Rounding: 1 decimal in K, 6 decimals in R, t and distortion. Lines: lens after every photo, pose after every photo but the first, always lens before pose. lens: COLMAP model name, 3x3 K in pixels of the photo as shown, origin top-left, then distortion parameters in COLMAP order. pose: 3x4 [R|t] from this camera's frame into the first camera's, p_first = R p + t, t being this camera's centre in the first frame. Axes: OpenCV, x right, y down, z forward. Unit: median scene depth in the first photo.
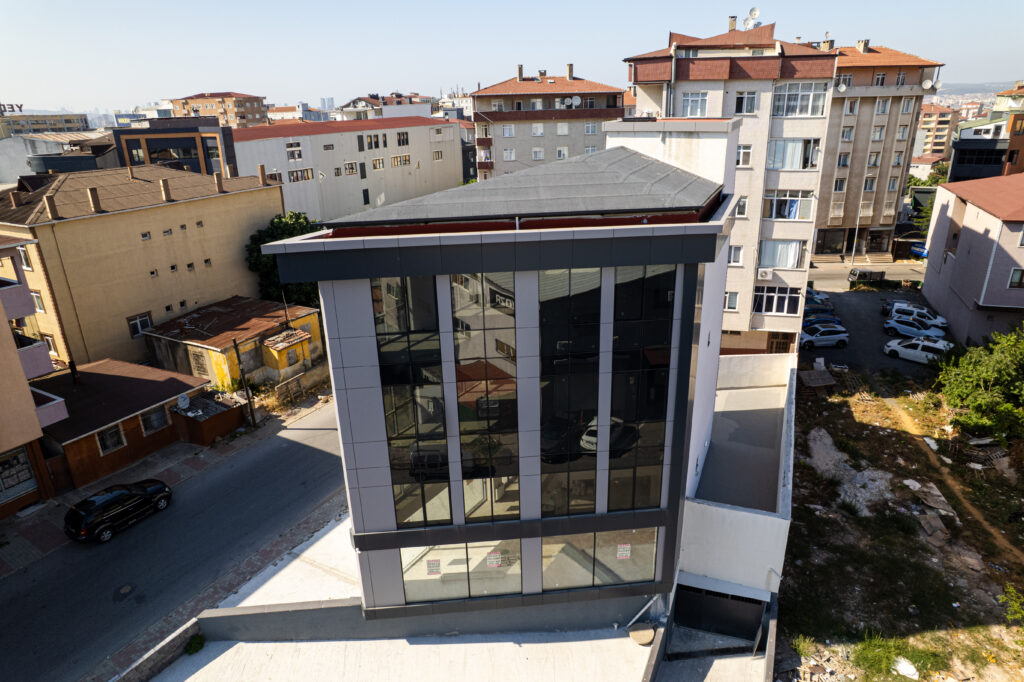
lens RADIAL K [[653.8, 0, 515.9], [0, 653.8, 348.0], [0, 0, 1]] dist [-0.081662, 0.072396]
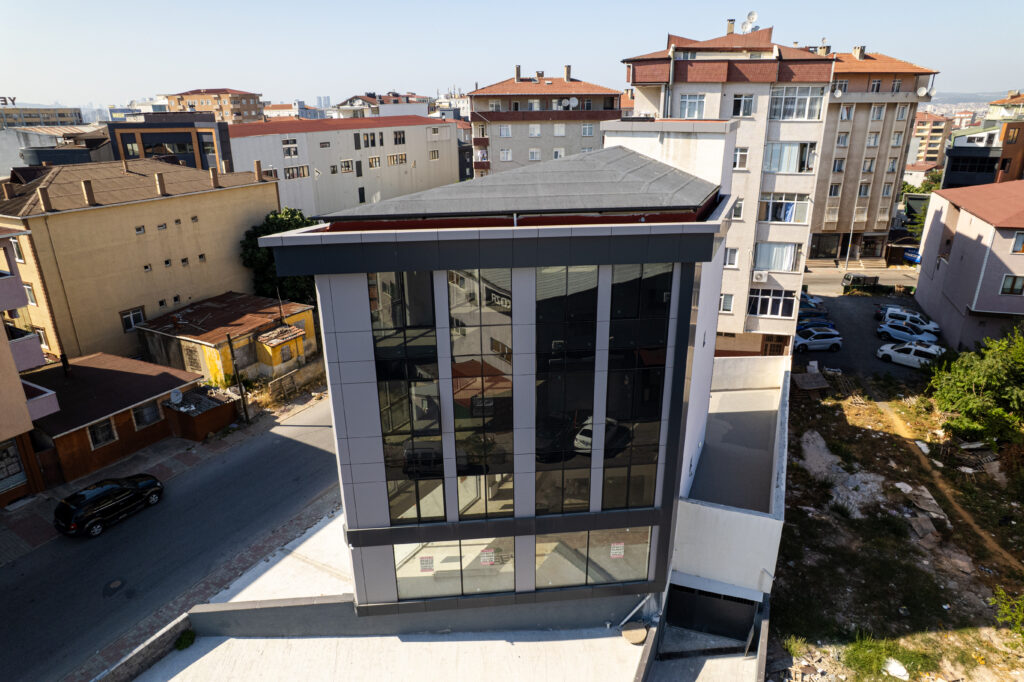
lens RADIAL K [[653.8, 0, 515.9], [0, 653.8, 348.0], [0, 0, 1]] dist [-0.081662, 0.072396]
pose [[0.999871, 0.012569, 0.010030, -0.002339], [-0.012547, 0.999919, -0.002250, 0.003647], [-0.010057, 0.002123, 0.999947, 0.000615]]
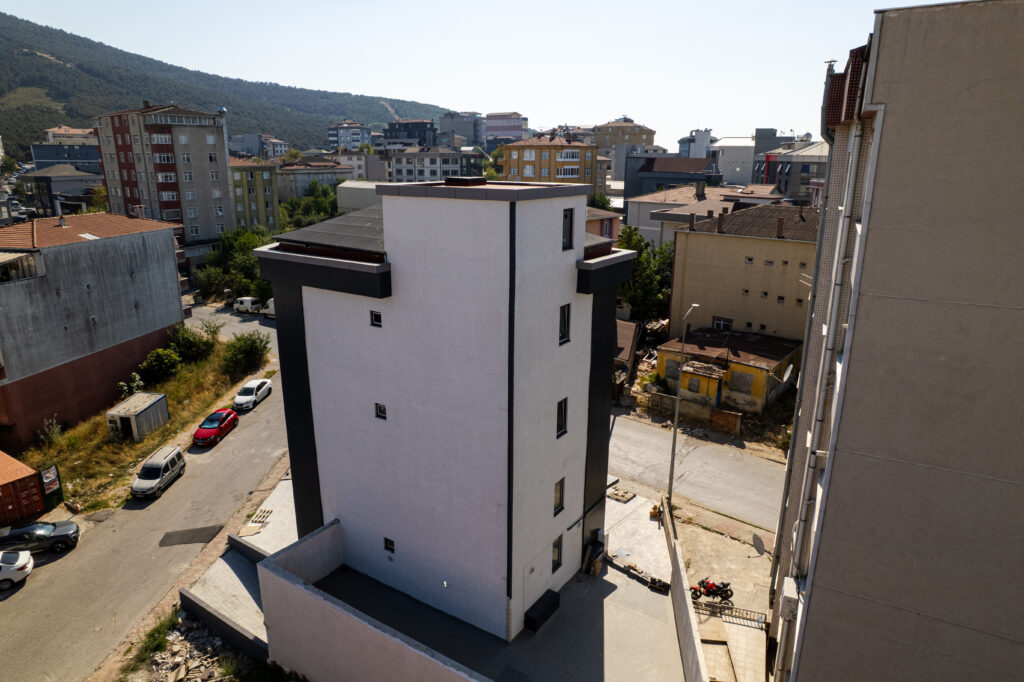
lens RADIAL K [[653.8, 0, 515.9], [0, 653.8, 348.0], [0, 0, 1]] dist [-0.081662, 0.072396]
pose [[-0.195165, 0.299430, -0.933945, 0.774080], [-0.352484, 0.867217, 0.351695, -0.345971], [0.915241, 0.397839, -0.063707, 0.849101]]
